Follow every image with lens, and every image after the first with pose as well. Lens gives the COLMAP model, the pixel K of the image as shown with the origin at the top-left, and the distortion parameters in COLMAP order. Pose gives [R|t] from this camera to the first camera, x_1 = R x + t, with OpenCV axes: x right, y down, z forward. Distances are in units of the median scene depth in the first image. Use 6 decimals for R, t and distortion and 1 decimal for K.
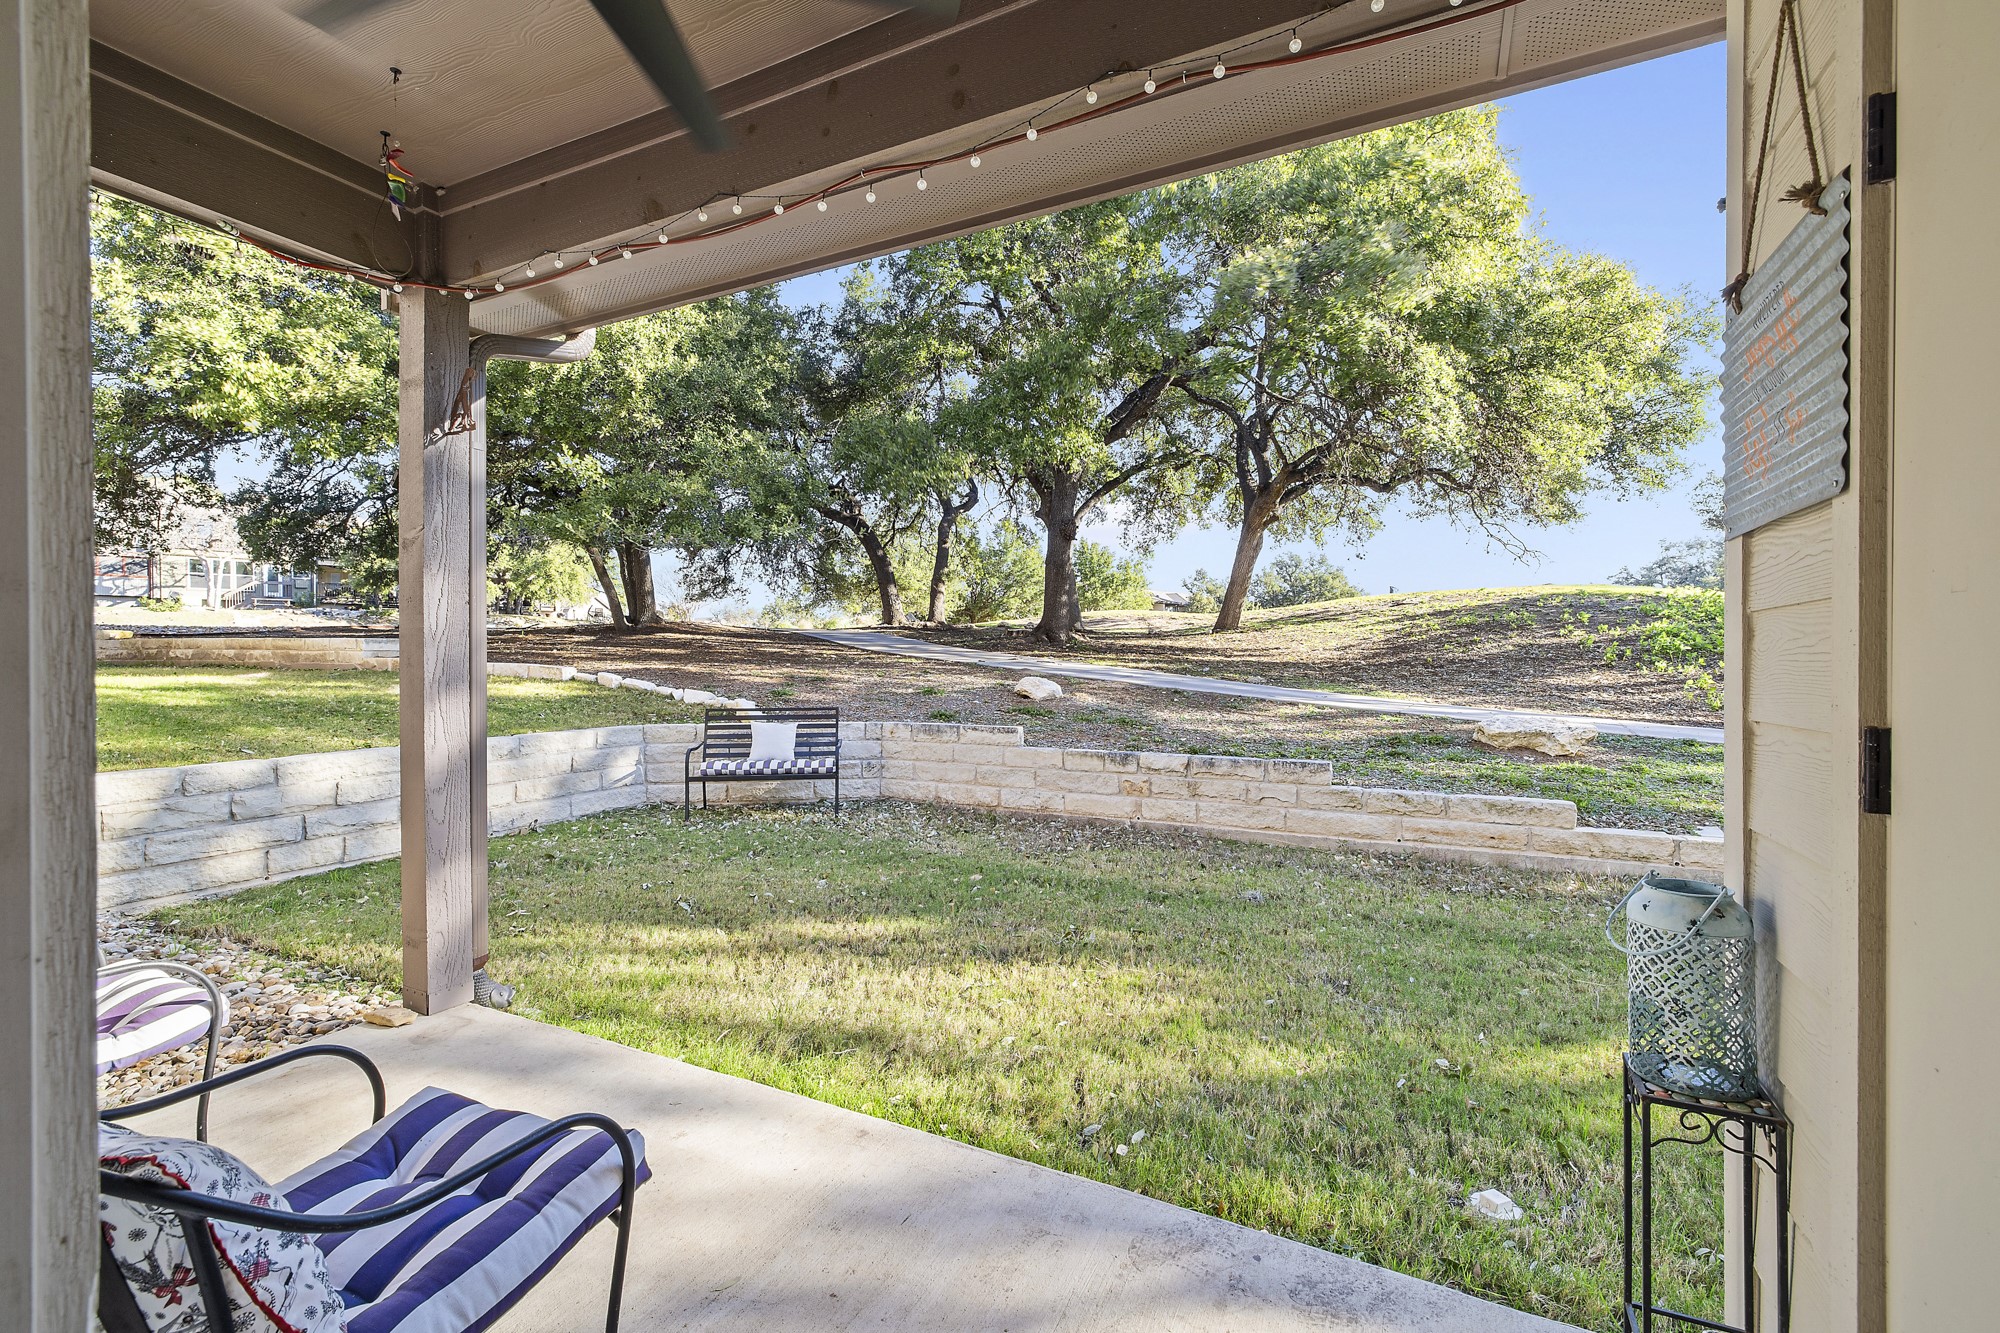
lens RADIAL K [[856.2, 0, 1000.7], [0, 856.2, 660.8], [0, 0, 1]] dist [-0.001120, 0.000008]
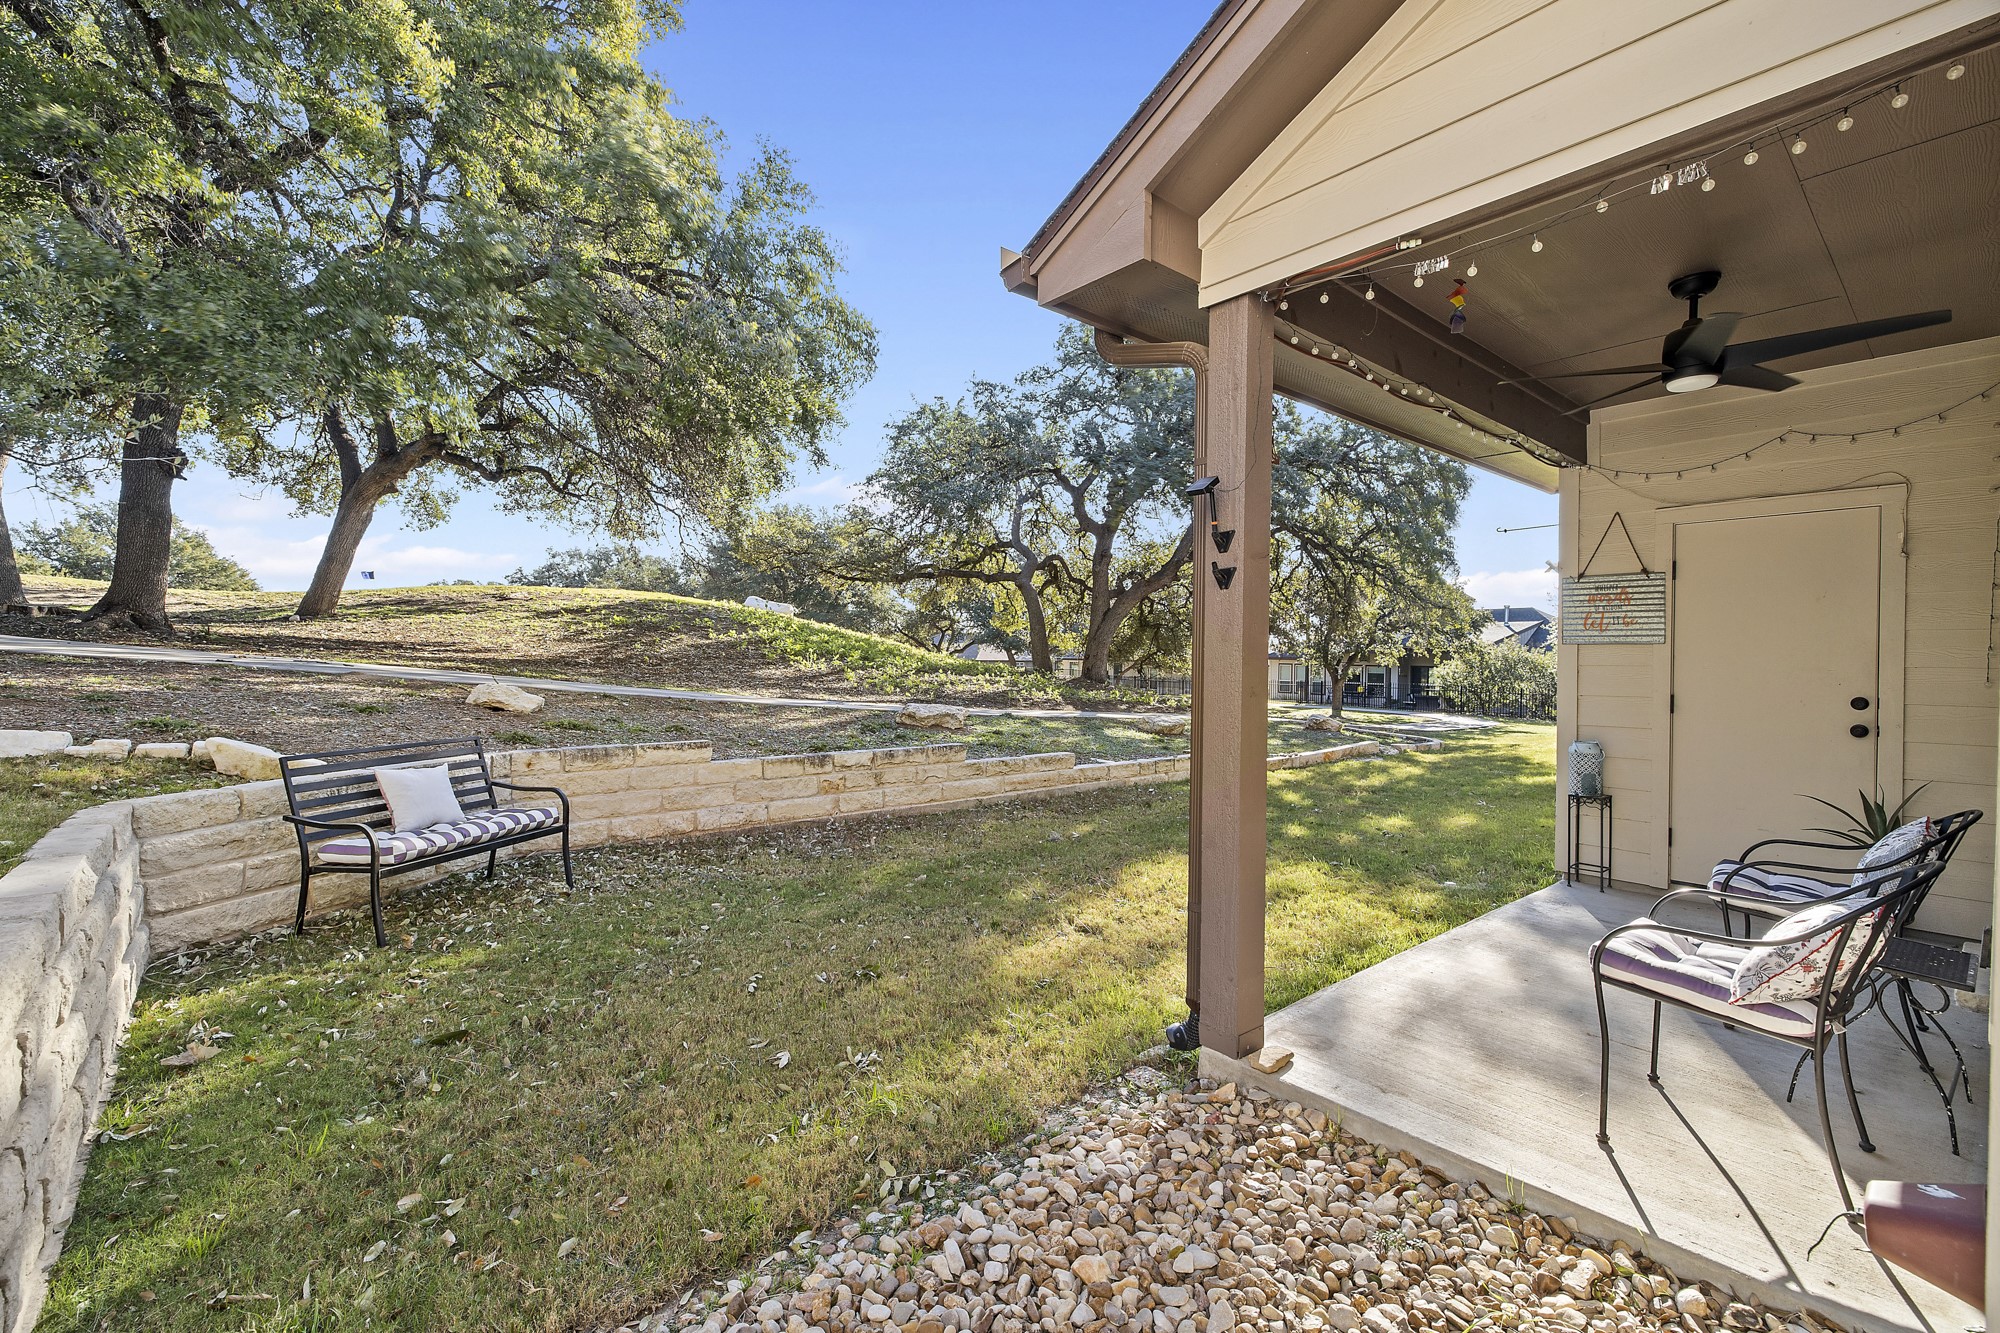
lens RADIAL K [[856.2, 0, 999.7], [0, 856.2, 672.8], [0, 0, 1]] dist [-0.001120, 0.000008]
pose [[0.401705, -0.012908, 0.915678, -0.734088], [-0.007040, 0.999828, 0.017183, -0.012850], [-0.915742, -0.013348, 0.401544, 0.377579]]
